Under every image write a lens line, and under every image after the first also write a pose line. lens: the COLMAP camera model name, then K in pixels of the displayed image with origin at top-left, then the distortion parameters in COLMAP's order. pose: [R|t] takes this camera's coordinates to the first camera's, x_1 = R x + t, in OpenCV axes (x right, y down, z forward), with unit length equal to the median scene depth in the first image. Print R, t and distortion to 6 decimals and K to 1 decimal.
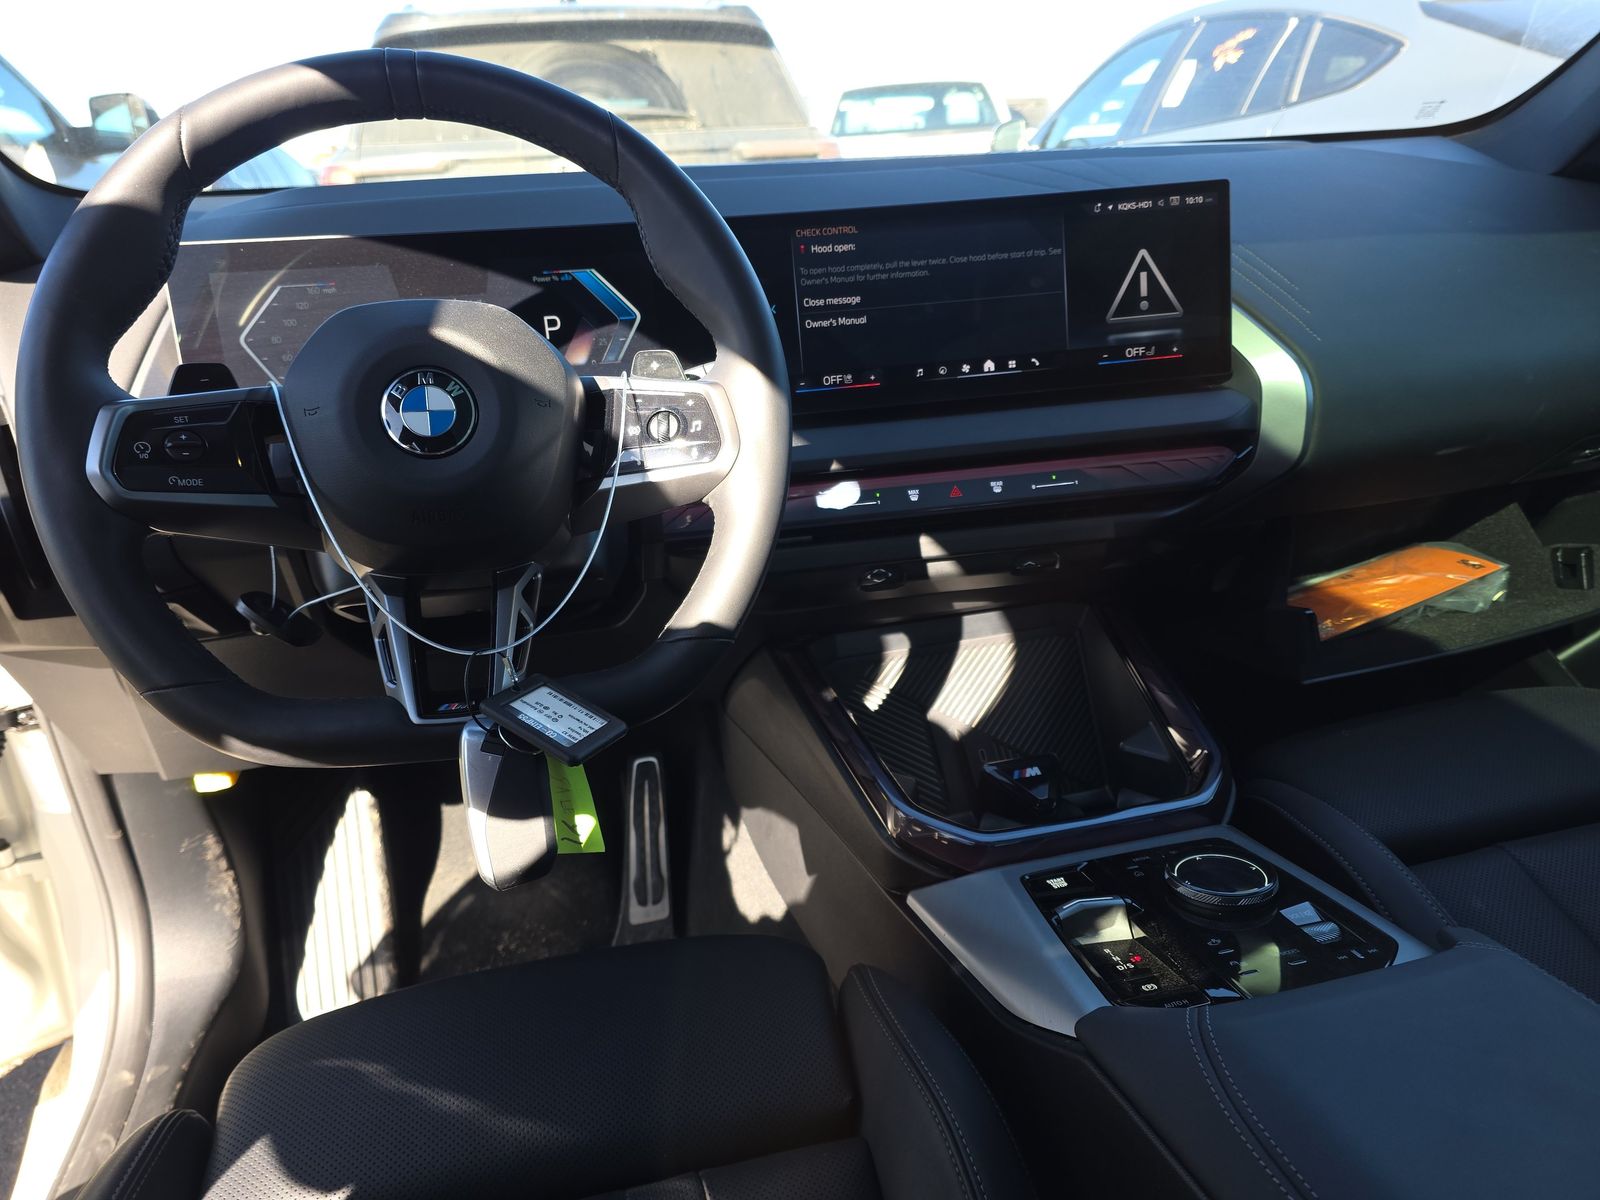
lens RADIAL K [[1095.1, 0, 781.1], [0, 1095.1, 614.3], [0, 0, 1]] dist [0.052900, -0.052431]
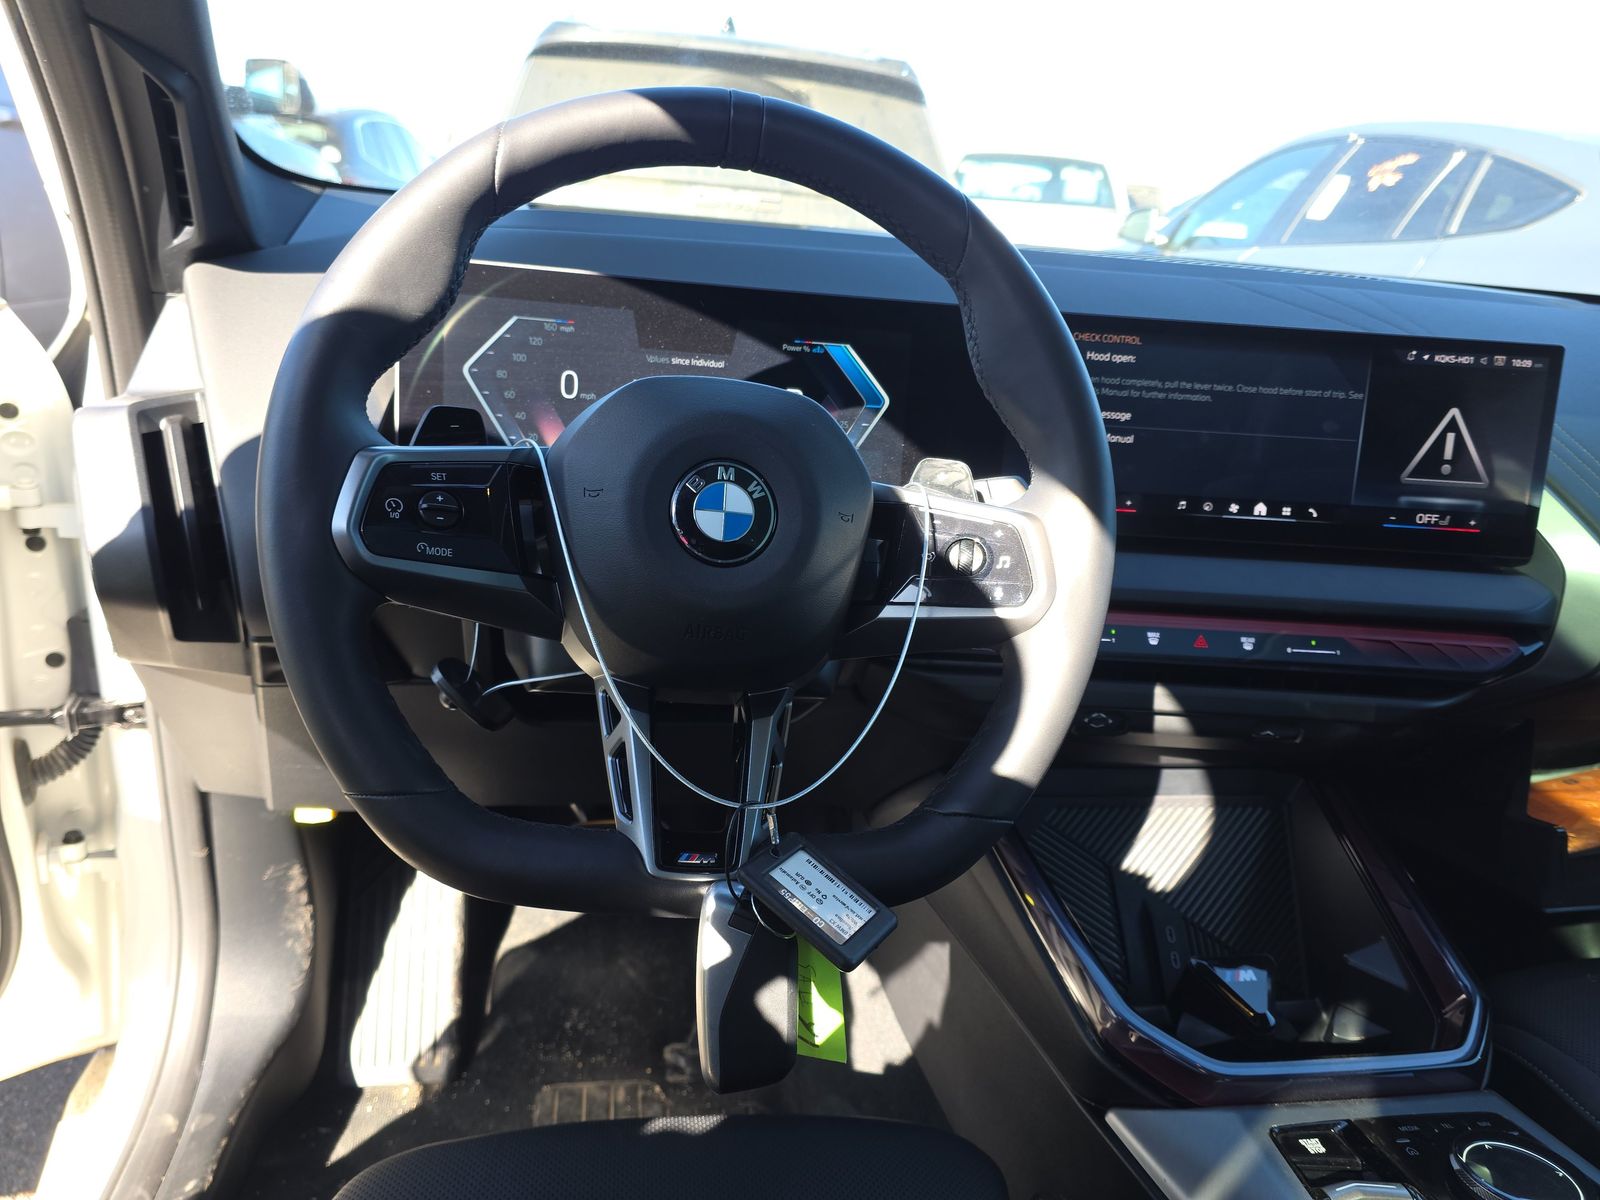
lens RADIAL K [[1097.7, 0, 776.0], [0, 1097.7, 601.6], [0, 0, 1]] dist [0.049788, -0.053479]
pose [[0.987418, 0.154012, -0.035852, -0.152322], [-0.155358, 0.987112, -0.038380, -0.056640], [0.029479, 0.043467, 0.998620, 0.097836]]
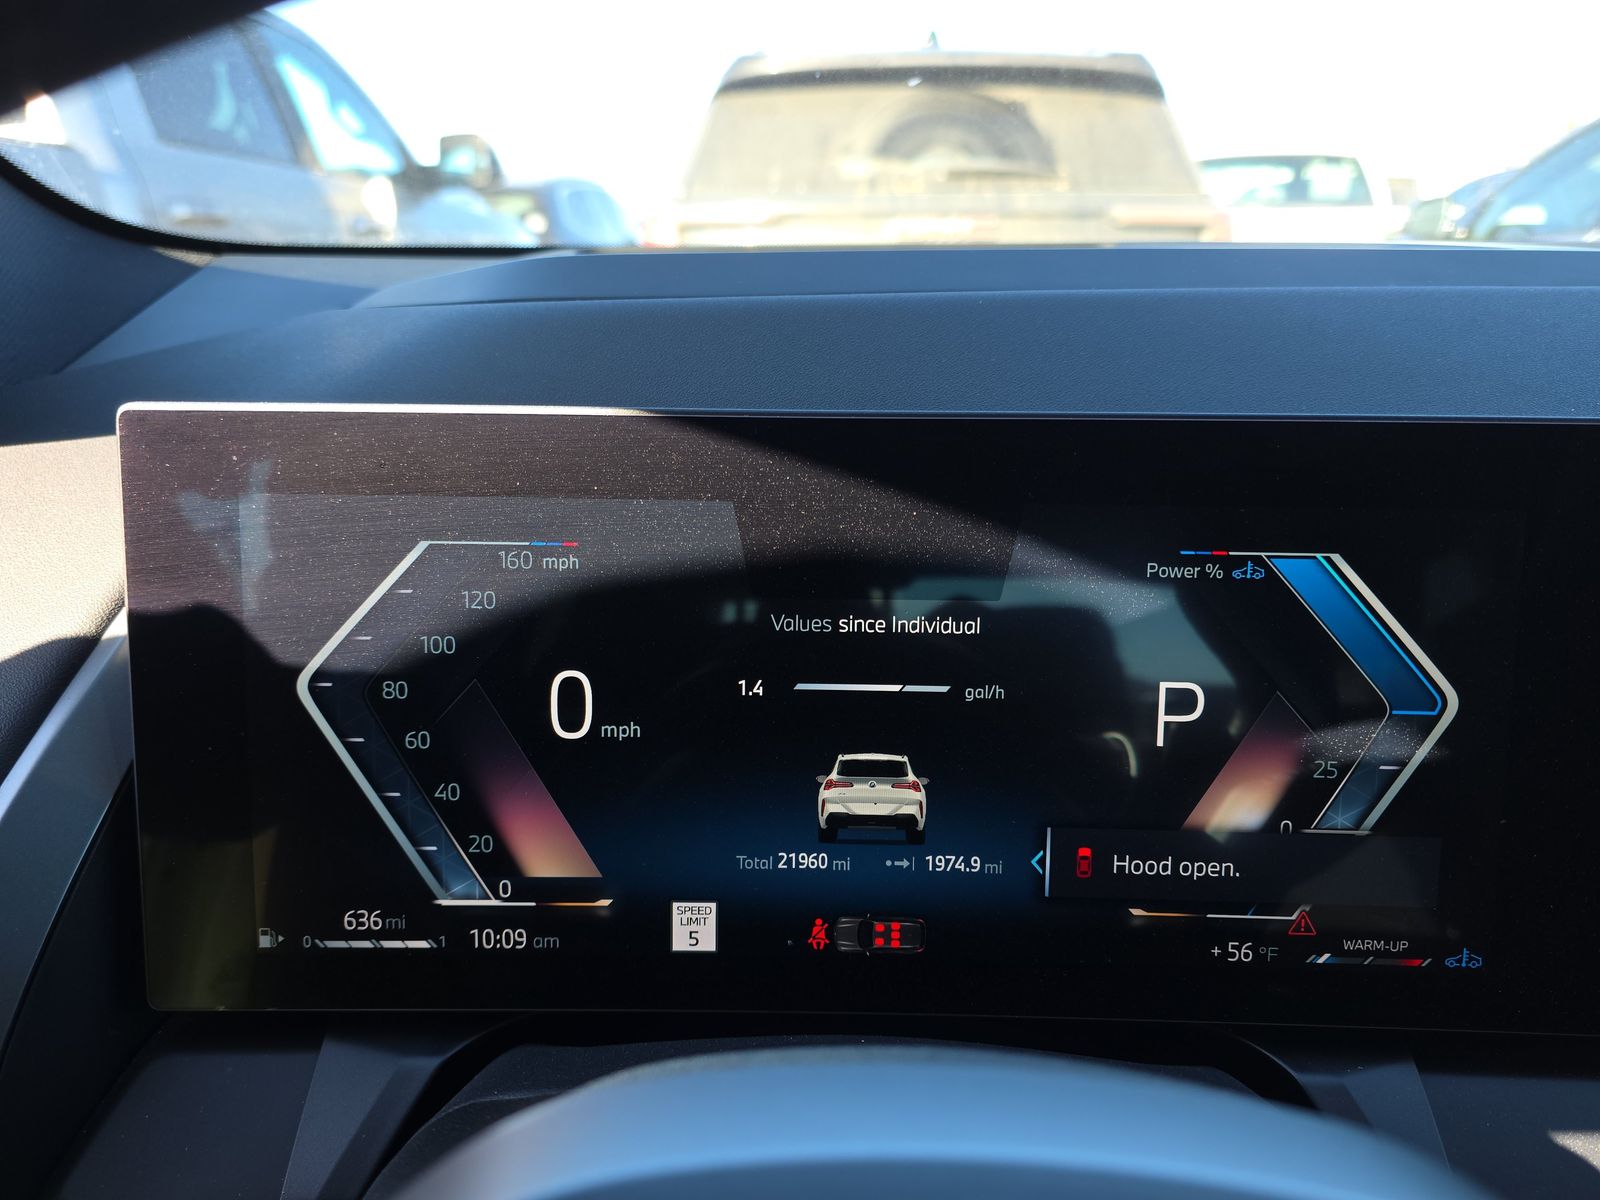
lens RADIAL K [[1097.7, 0, 776.0], [0, 1097.7, 601.6], [0, 0, 1]] dist [0.049788, -0.053479]
pose [[0.965415, 0.126696, -0.227863, -0.234475], [-0.139876, 0.989253, -0.042588, -0.243779], [0.220019, 0.072988, 0.972761, 0.605159]]
